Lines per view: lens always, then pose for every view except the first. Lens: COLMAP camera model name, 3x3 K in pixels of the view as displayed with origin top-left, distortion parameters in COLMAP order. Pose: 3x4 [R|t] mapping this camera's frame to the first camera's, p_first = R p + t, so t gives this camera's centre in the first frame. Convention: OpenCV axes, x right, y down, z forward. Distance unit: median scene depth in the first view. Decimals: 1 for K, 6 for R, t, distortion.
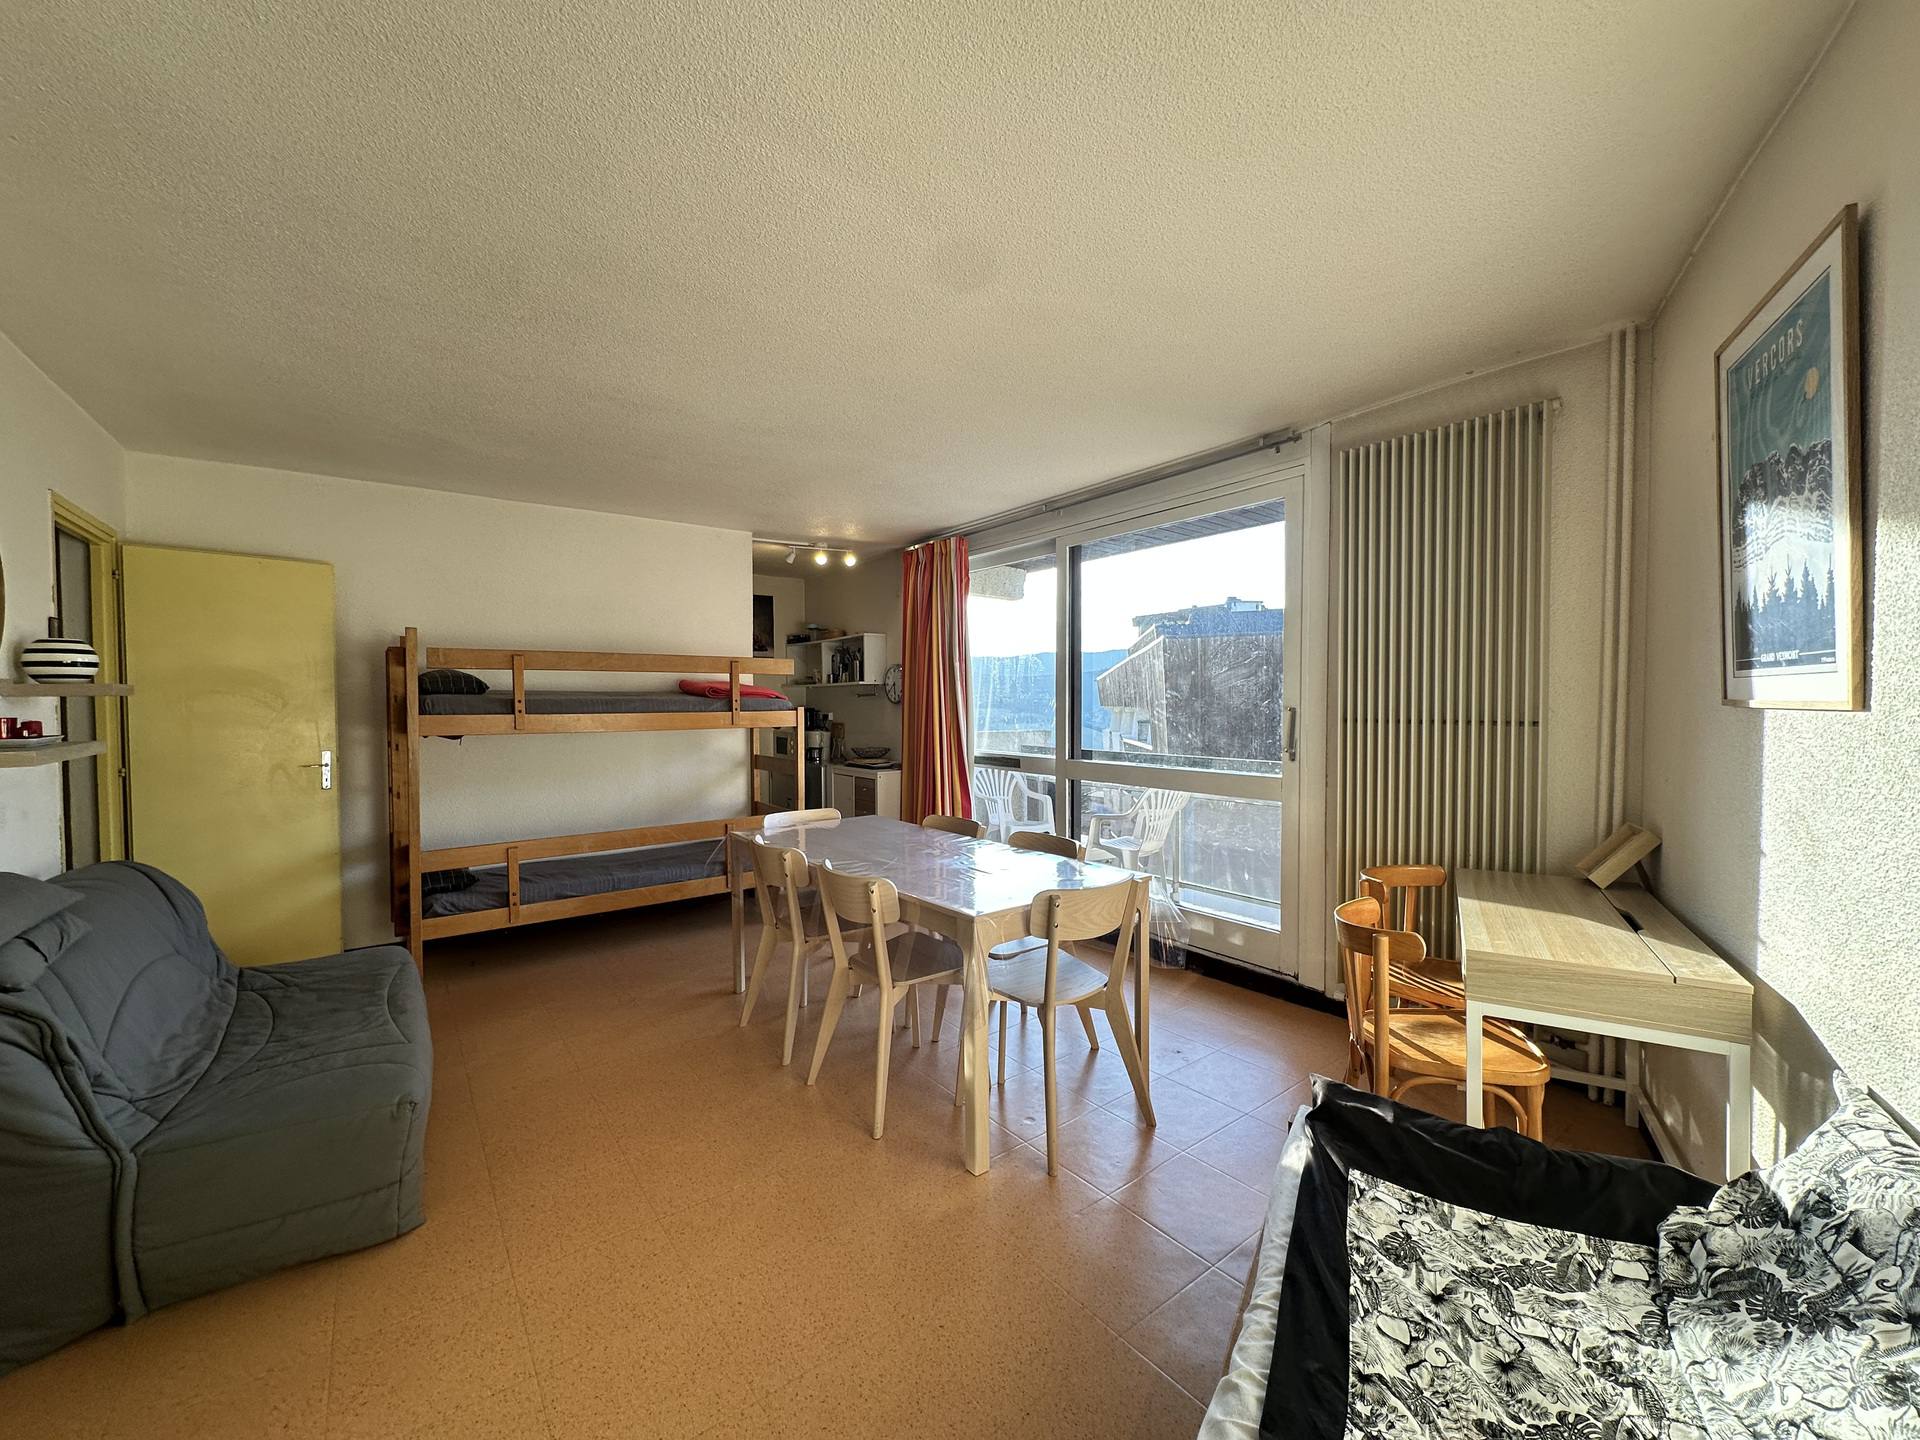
lens RADIAL K [[765.0, 0, 956.5], [0, 765.0, 718.9], [0, 0, 1]] dist [-0.002651, -0.000197]
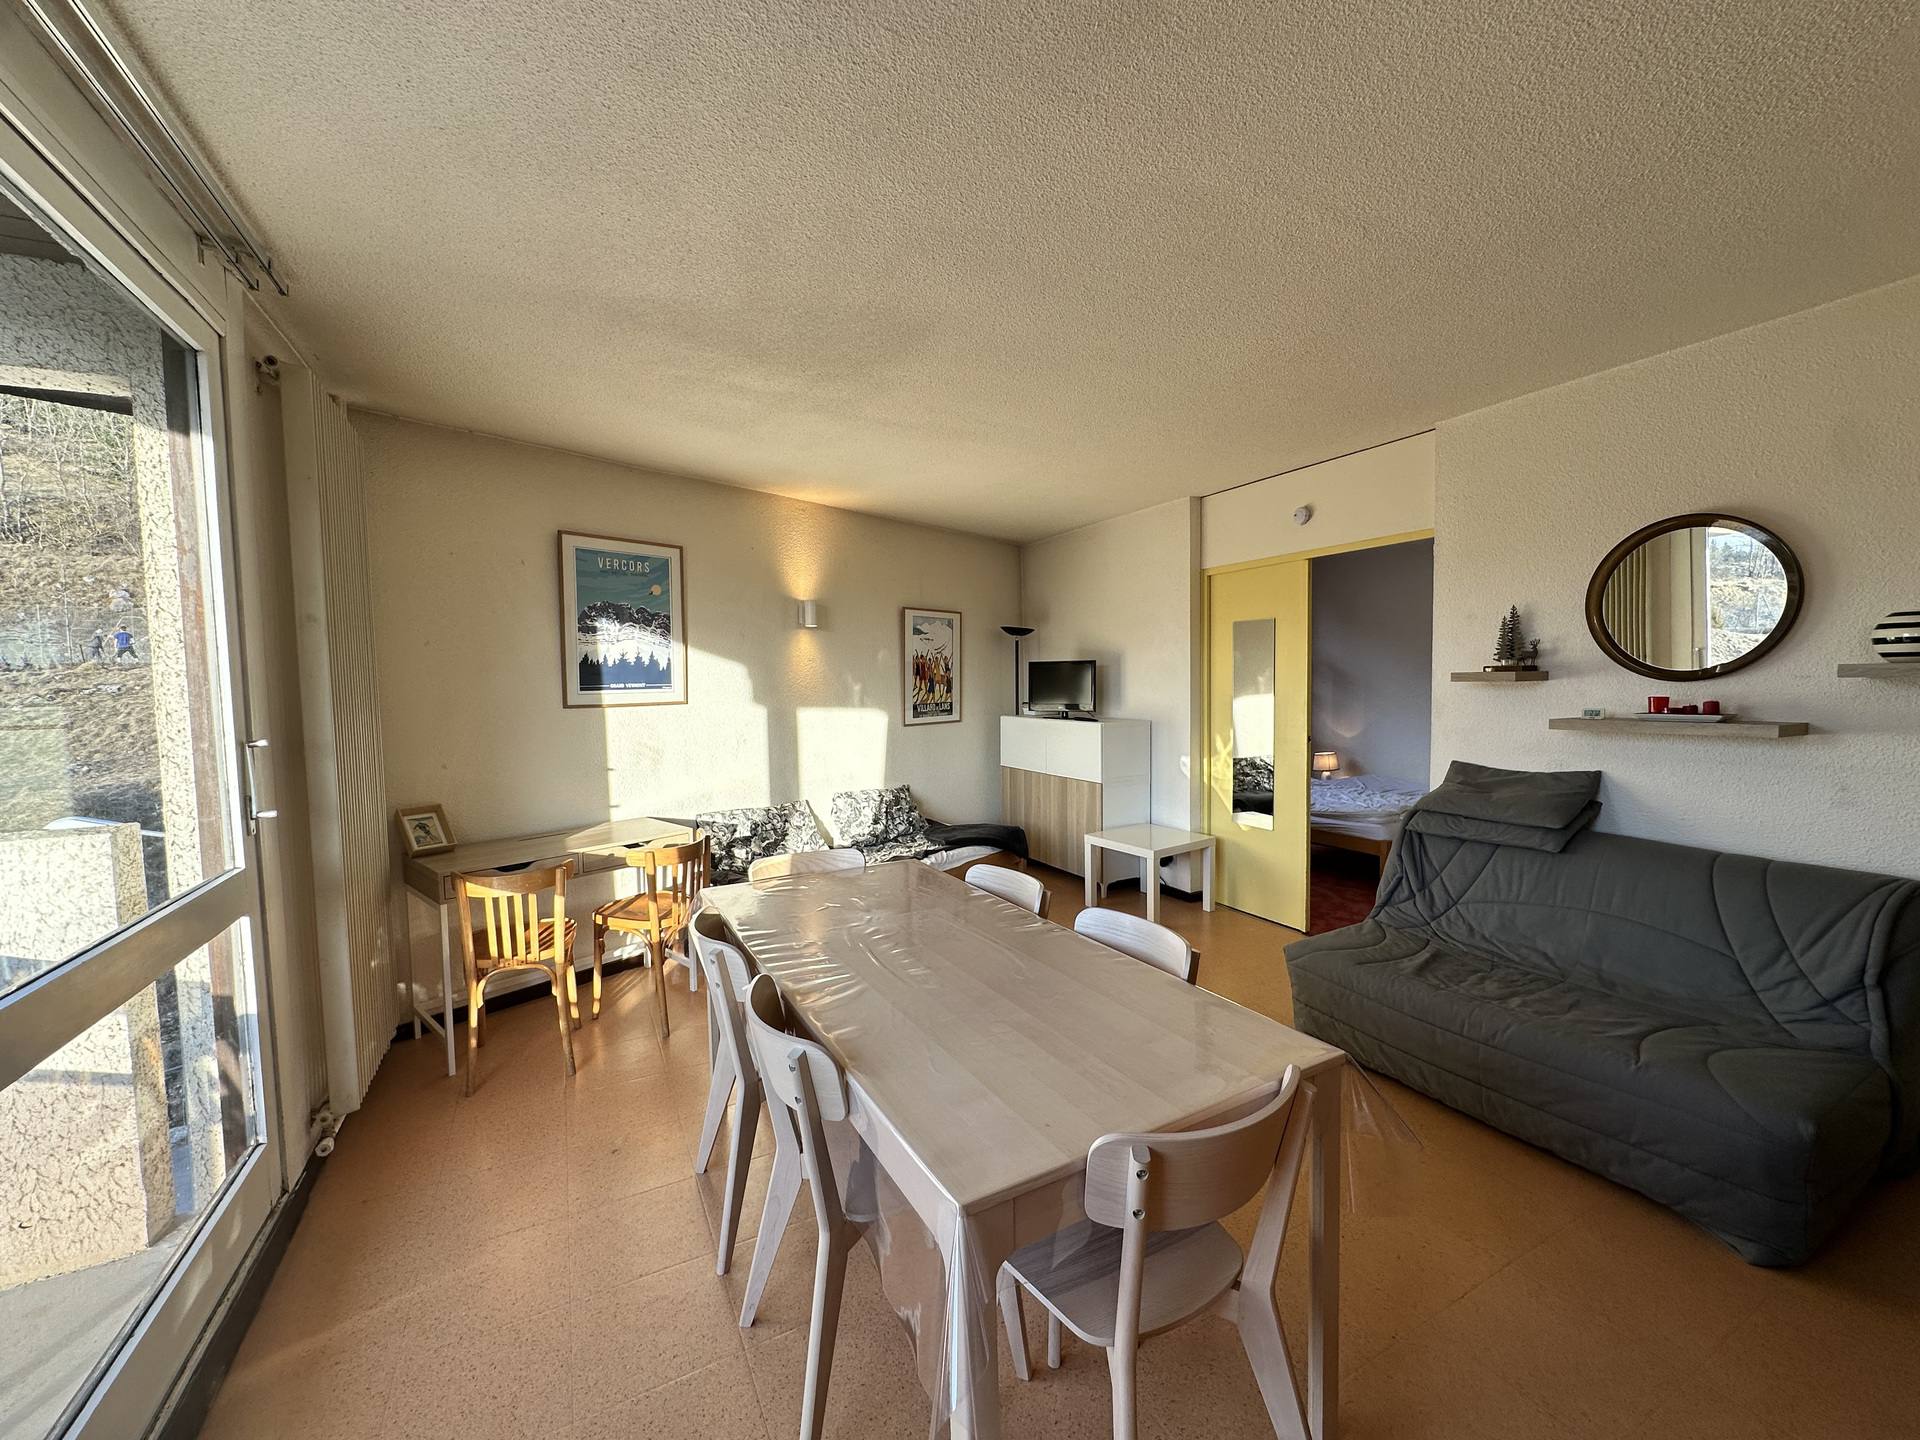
lens RADIAL K [[765.0, 0, 959.9], [0, 765.0, 715.1], [0, 0, 1]] dist [-0.002651, -0.000197]
pose [[-0.987217, 0.018161, 0.158342, -0.418084], [0.029170, 0.997294, 0.067487, -0.131647], [-0.156688, 0.071243, -0.985075, 3.509882]]
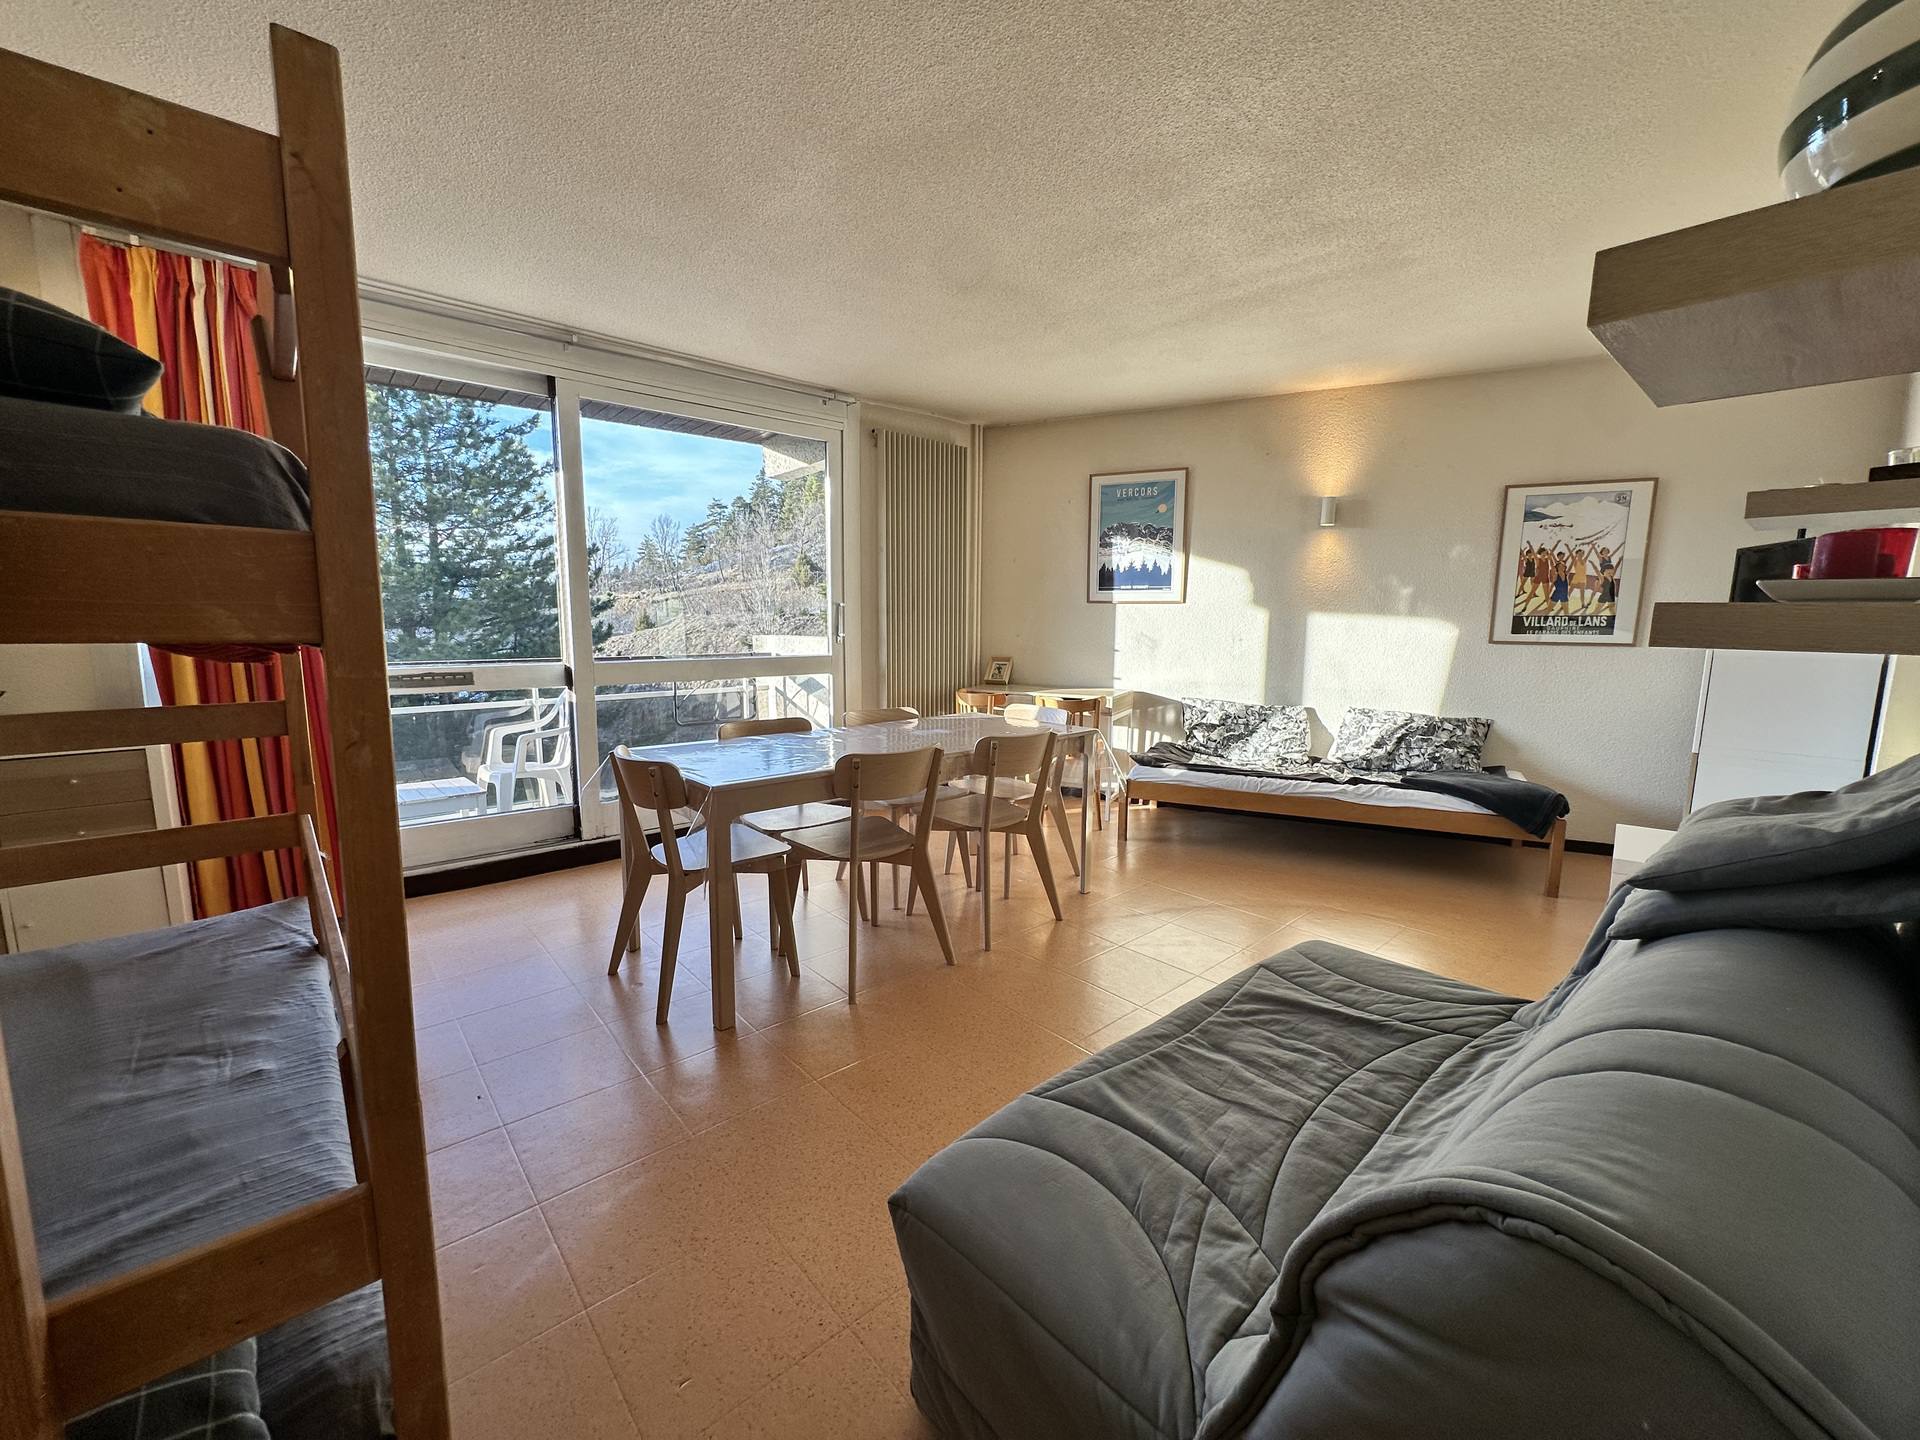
lens RADIAL K [[765.0, 0, 958.9], [0, 765.0, 724.3], [0, 0, 1]] dist [-0.002651, -0.000197]
pose [[-0.079534, -0.133440, 0.987860, -2.291060], [0.015942, 0.990703, 0.135107, 0.046239], [-0.996705, 0.026495, -0.076667, 2.130712]]
